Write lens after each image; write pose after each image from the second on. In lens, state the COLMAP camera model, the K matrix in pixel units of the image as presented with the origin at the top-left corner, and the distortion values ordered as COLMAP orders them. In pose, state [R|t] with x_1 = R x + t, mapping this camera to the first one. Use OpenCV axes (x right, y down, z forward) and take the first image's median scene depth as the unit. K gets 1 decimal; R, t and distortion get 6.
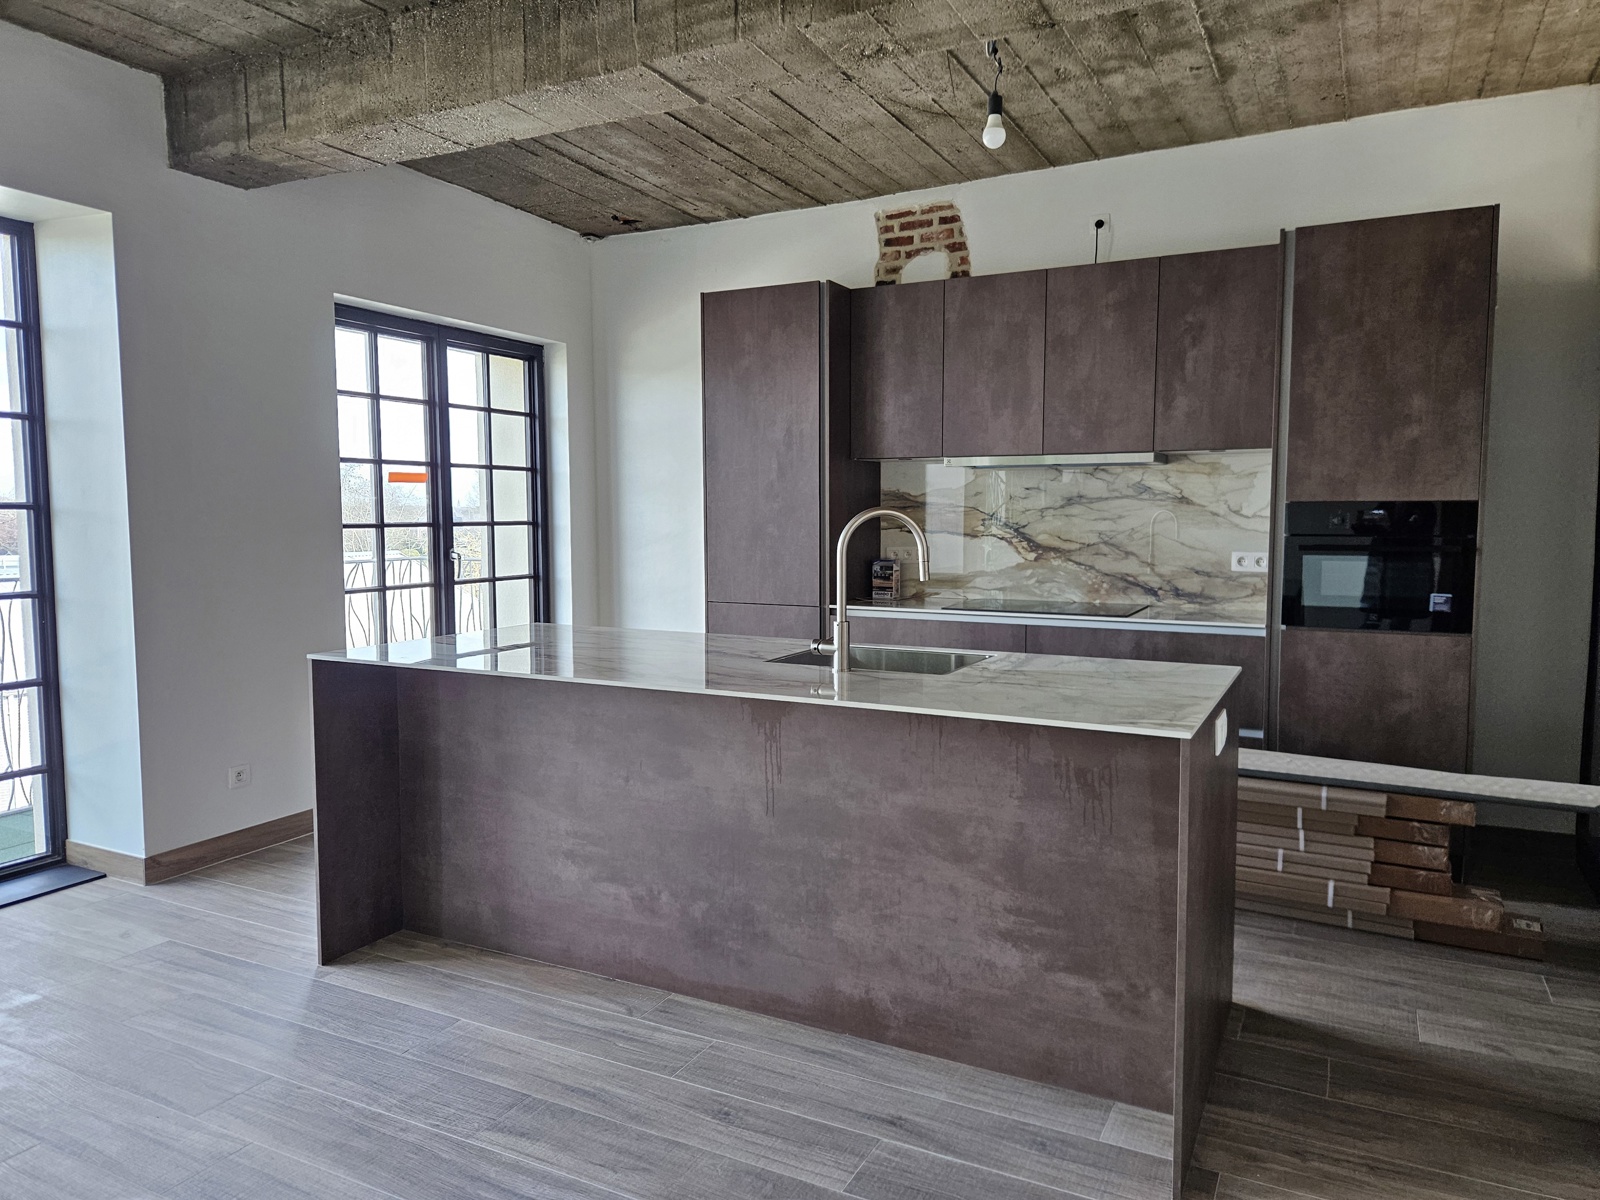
lens RADIAL K [[1077.5, 0, 815.1], [0, 1077.5, 586.7], [0, 0, 1]] dist [0.062006, -0.036239]
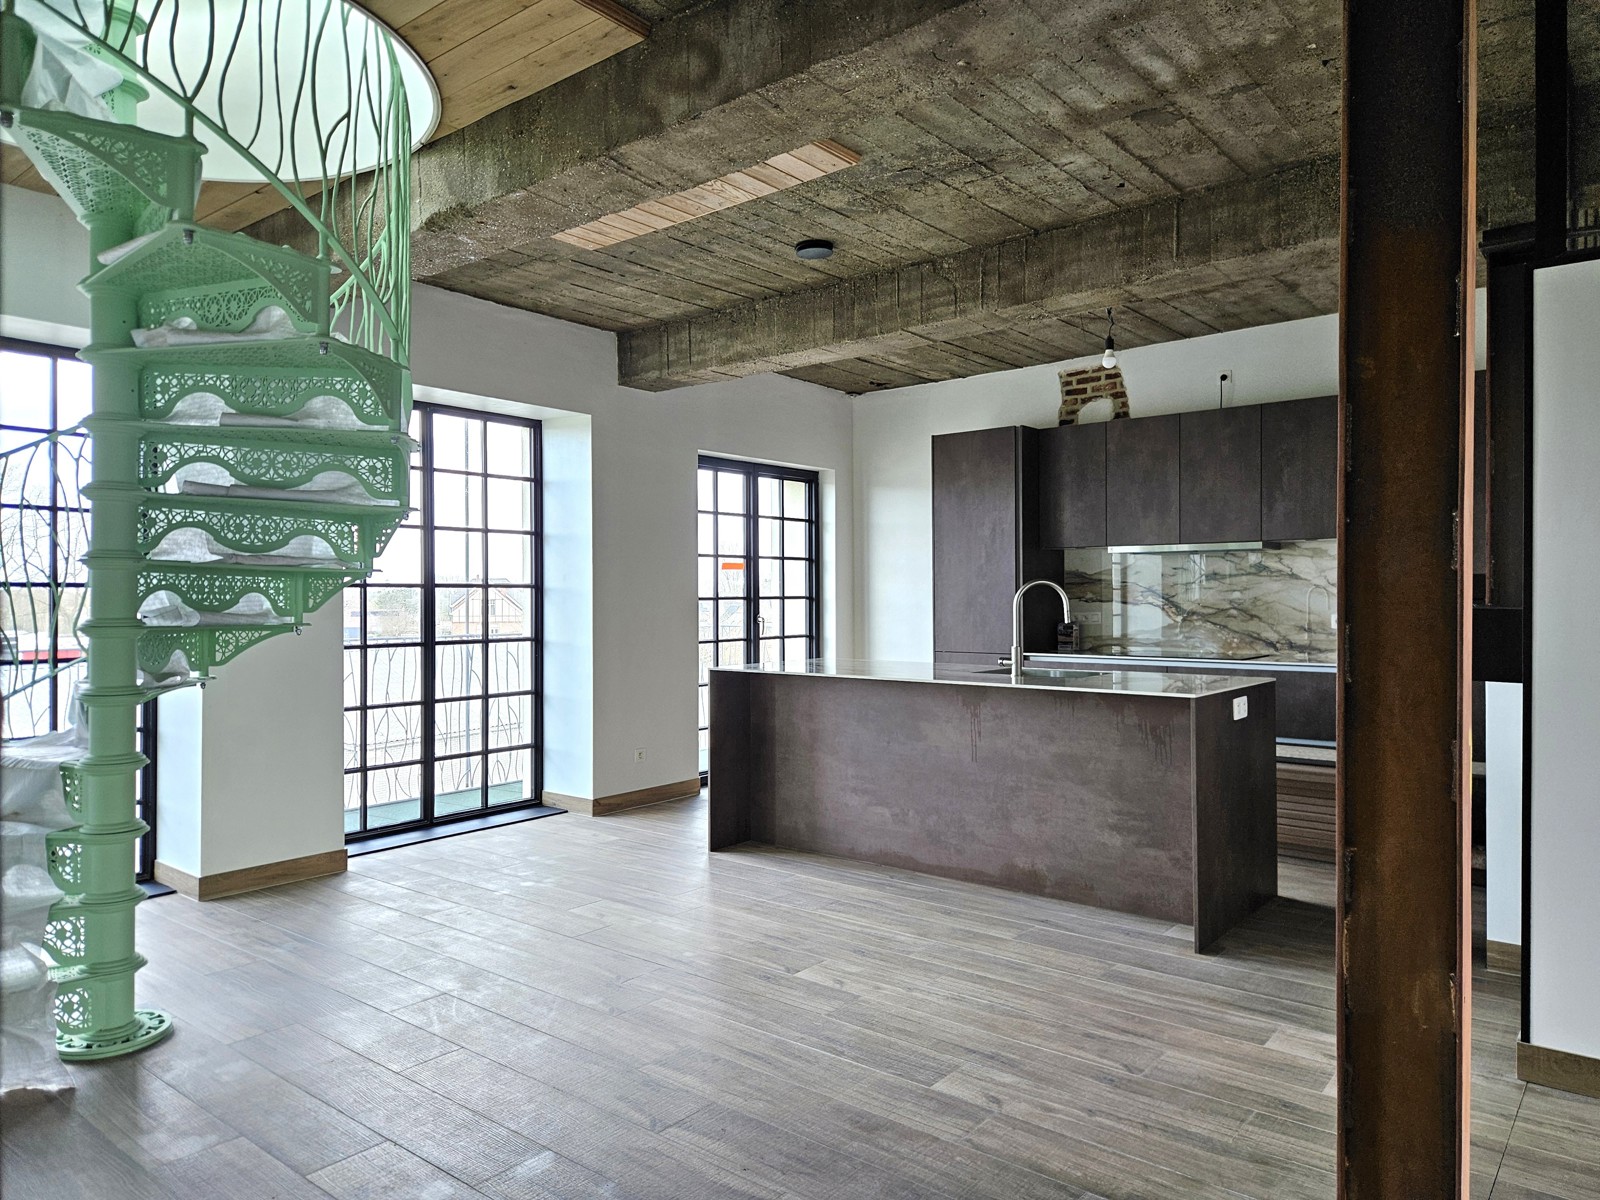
lens RADIAL K [[1077.5, 0, 795.3], [0, 1077.5, 599.9], [0, 0, 1]] dist [0.062006, -0.036239]
pose [[0.974759, -0.003538, -0.223232, 0.049233], [-0.011437, 0.997770, -0.065757, 0.056898], [0.222967, 0.066650, 0.972545, -0.560134]]
